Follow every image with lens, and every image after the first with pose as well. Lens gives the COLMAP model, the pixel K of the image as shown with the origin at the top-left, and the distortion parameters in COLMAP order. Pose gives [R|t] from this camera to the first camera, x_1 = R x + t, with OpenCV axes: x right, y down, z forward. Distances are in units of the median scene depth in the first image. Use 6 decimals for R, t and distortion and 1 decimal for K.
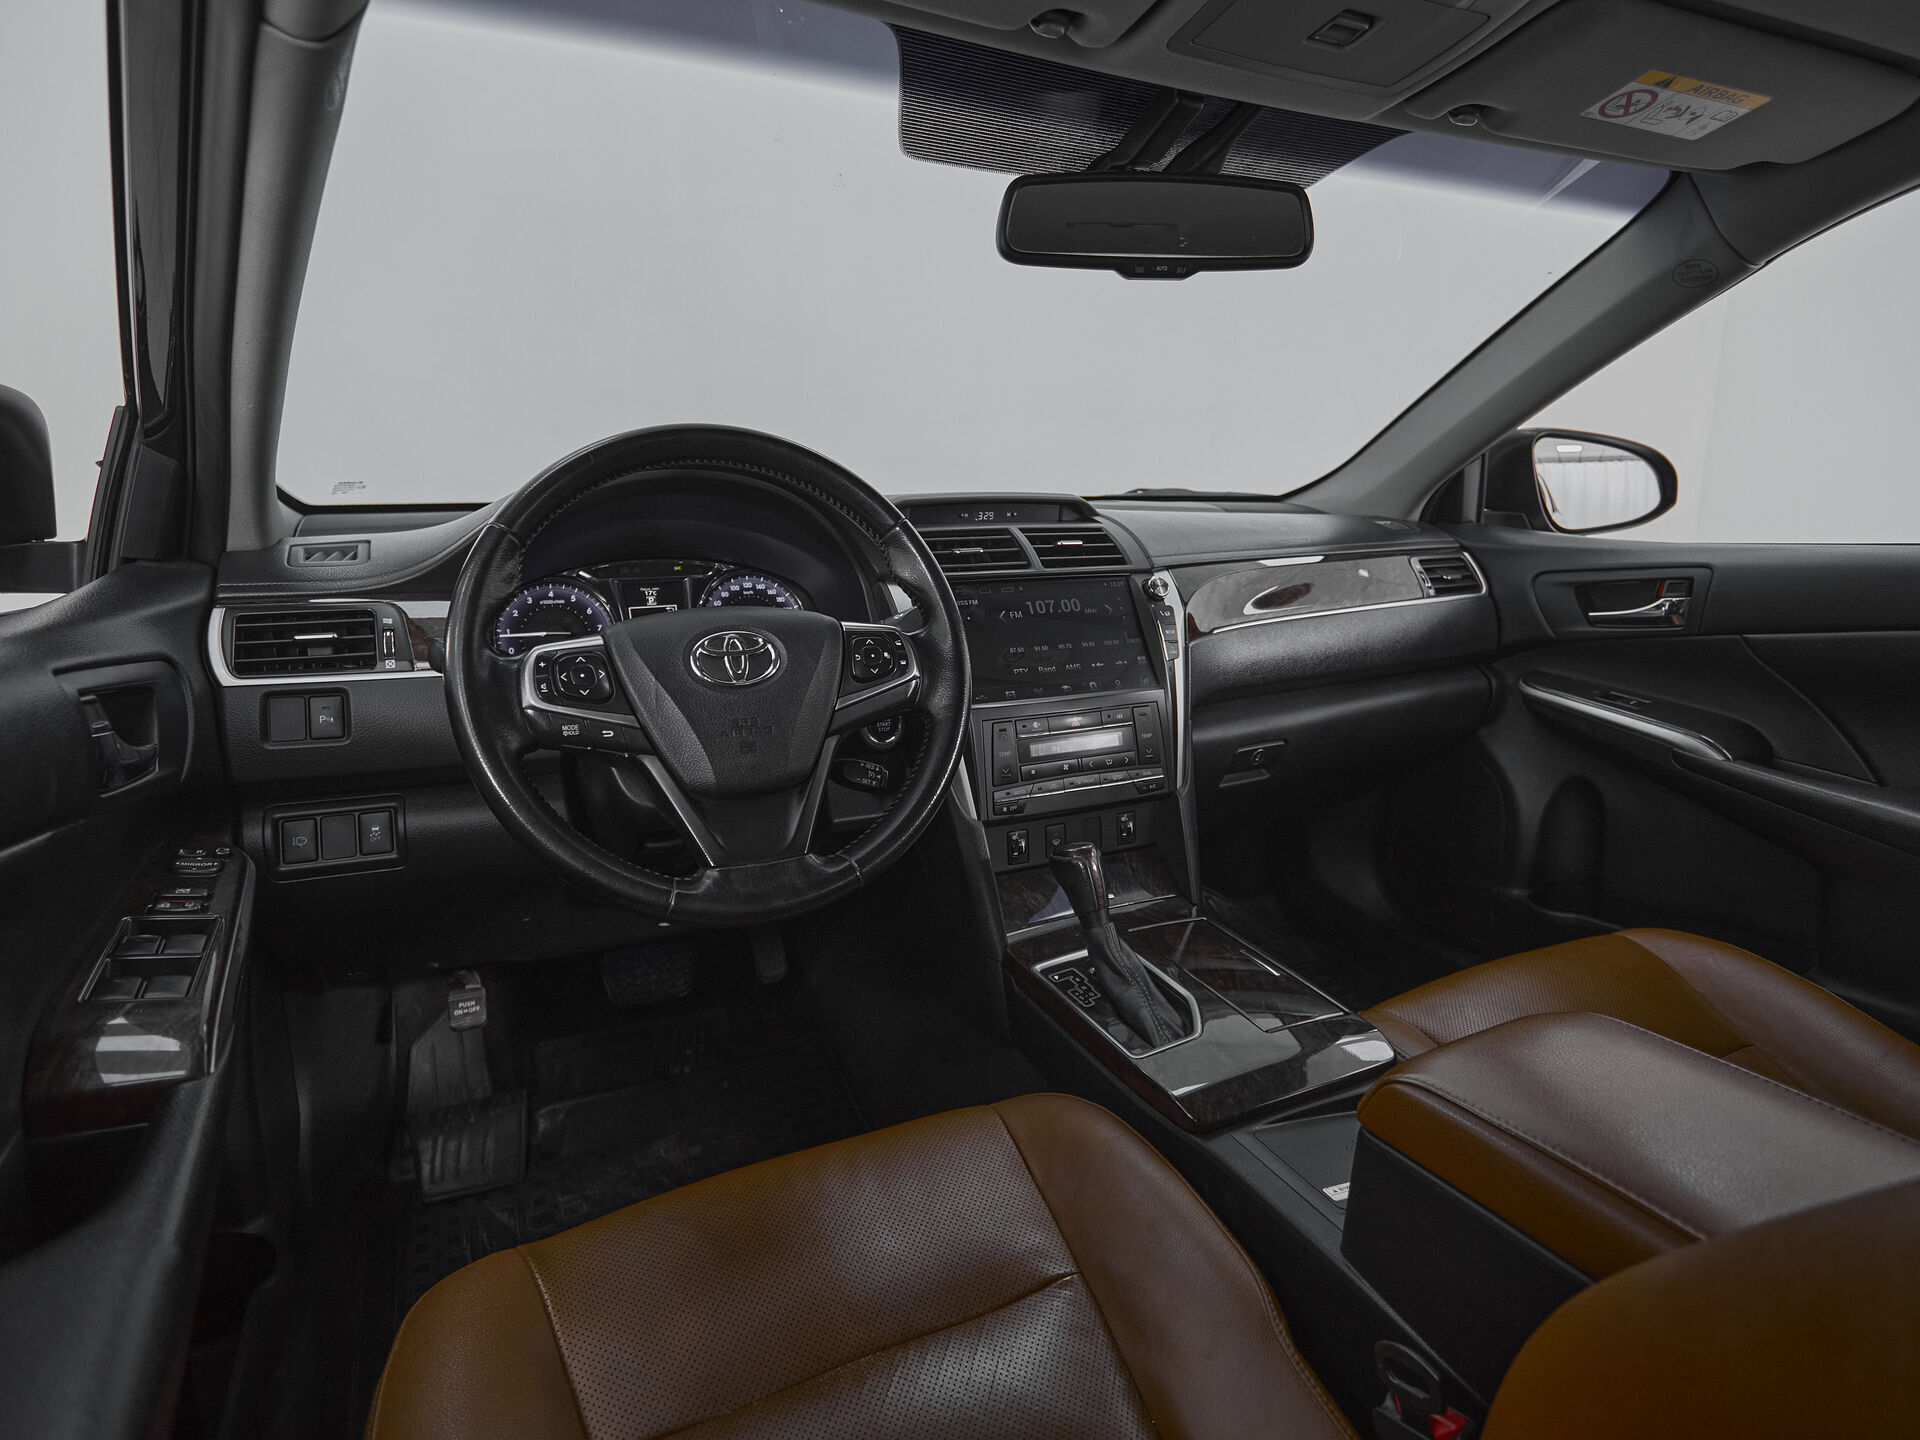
lens RADIAL K [[1053.2, 0, 955.1], [0, 1053.2, 682.8], [0, 0, 1]] dist [-0.001815, -0.000689]
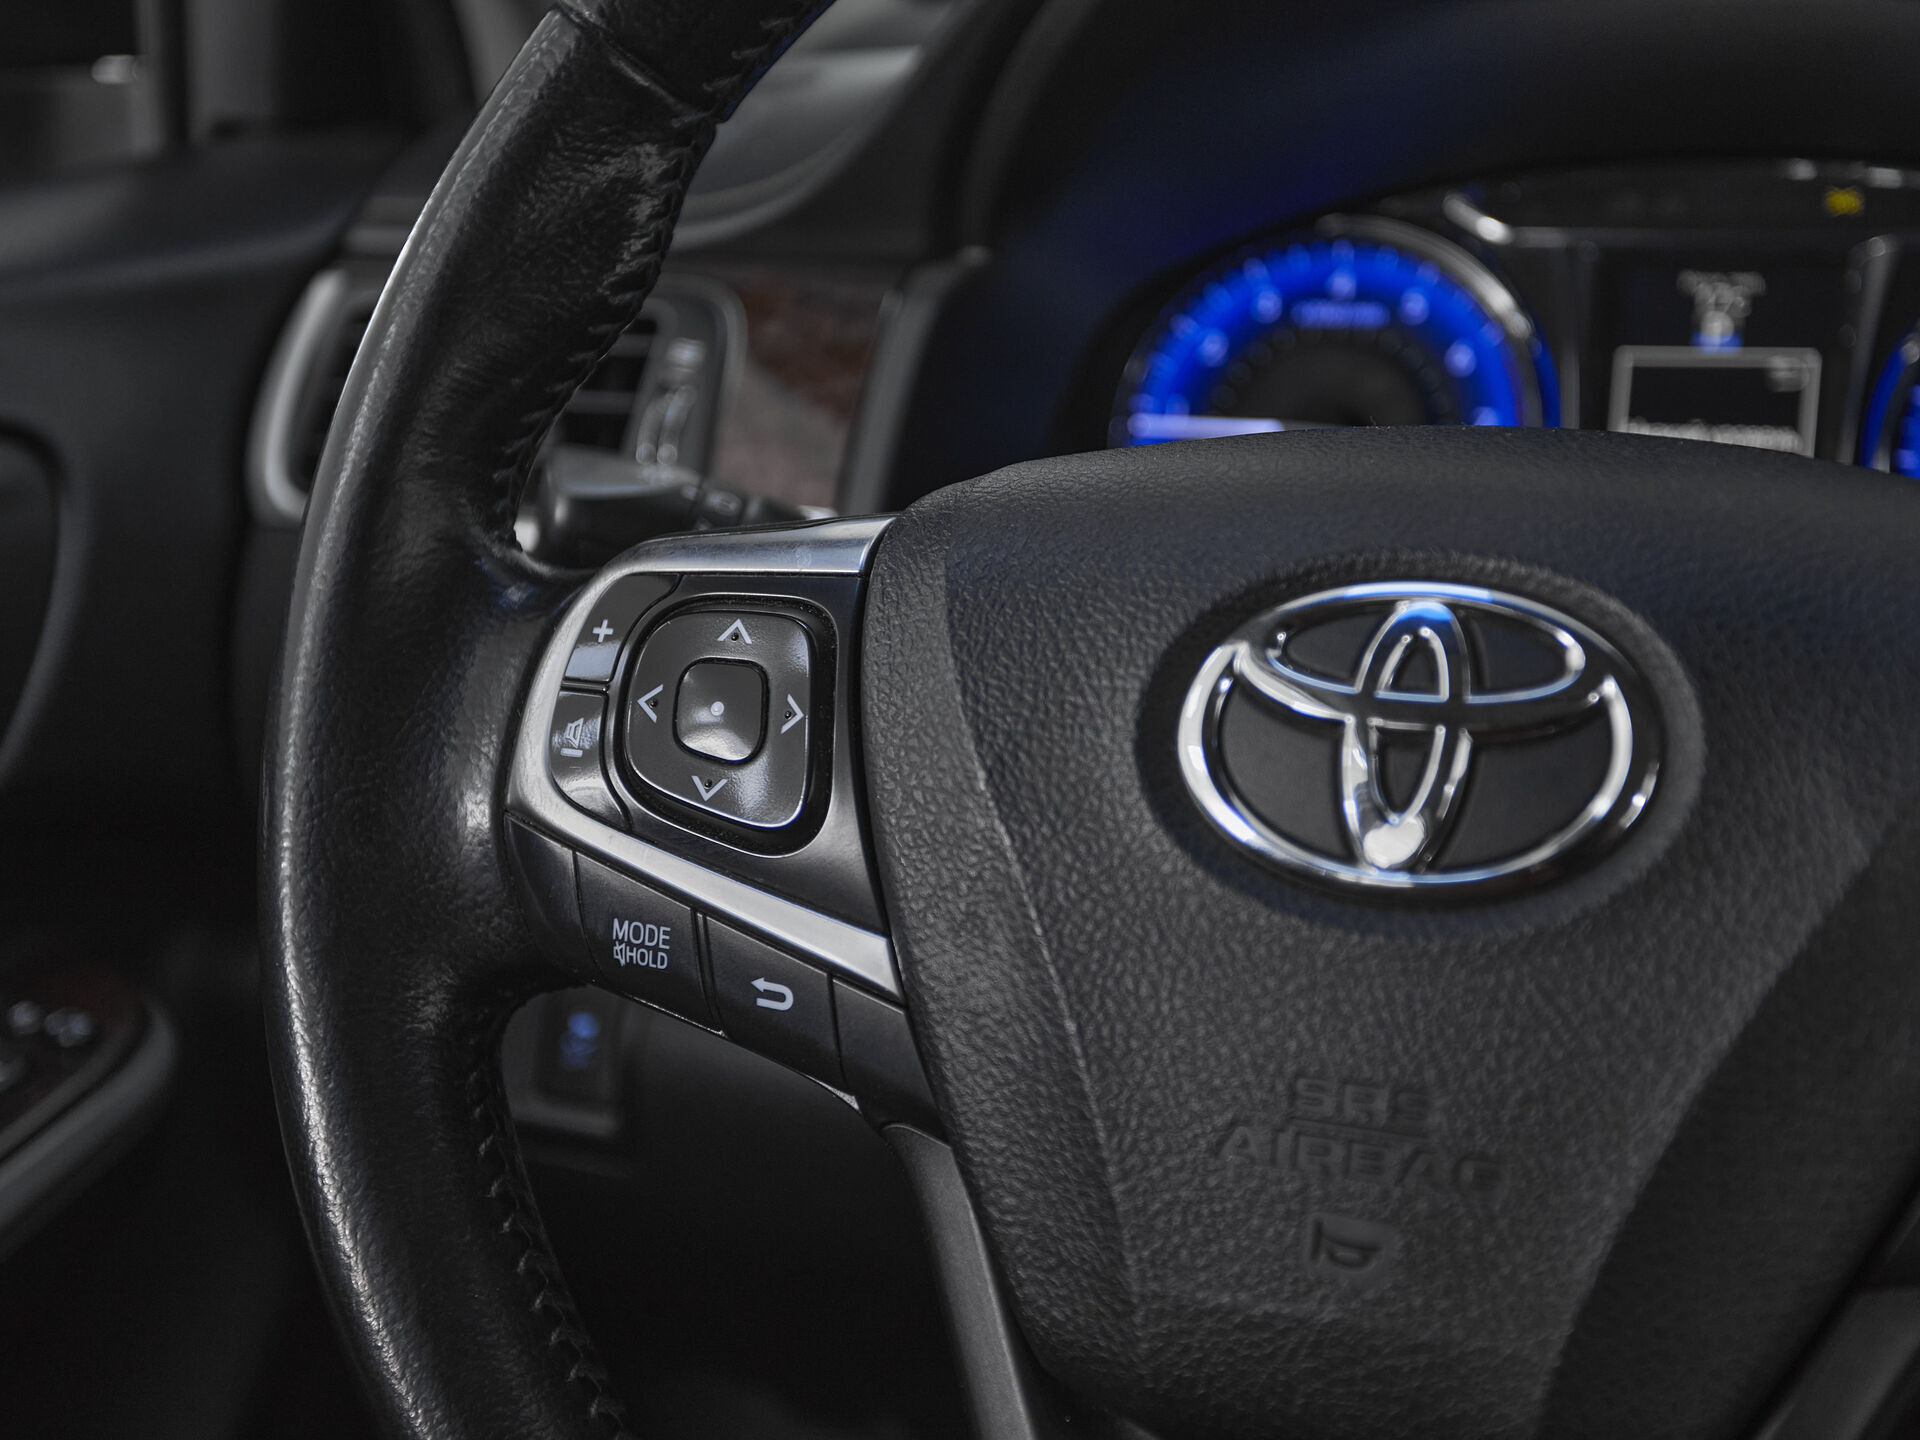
lens RADIAL K [[2531.8, 0, 1016.1], [0, 2531.8, 719.6], [0, 0, 1]] dist [0.019897, 0.008678]
pose [[0.673387, 0.183445, -0.716168, 0.042391], [-0.104361, 0.982612, 0.153568, -0.061046], [0.731887, -0.028670, 0.680823, 0.459798]]
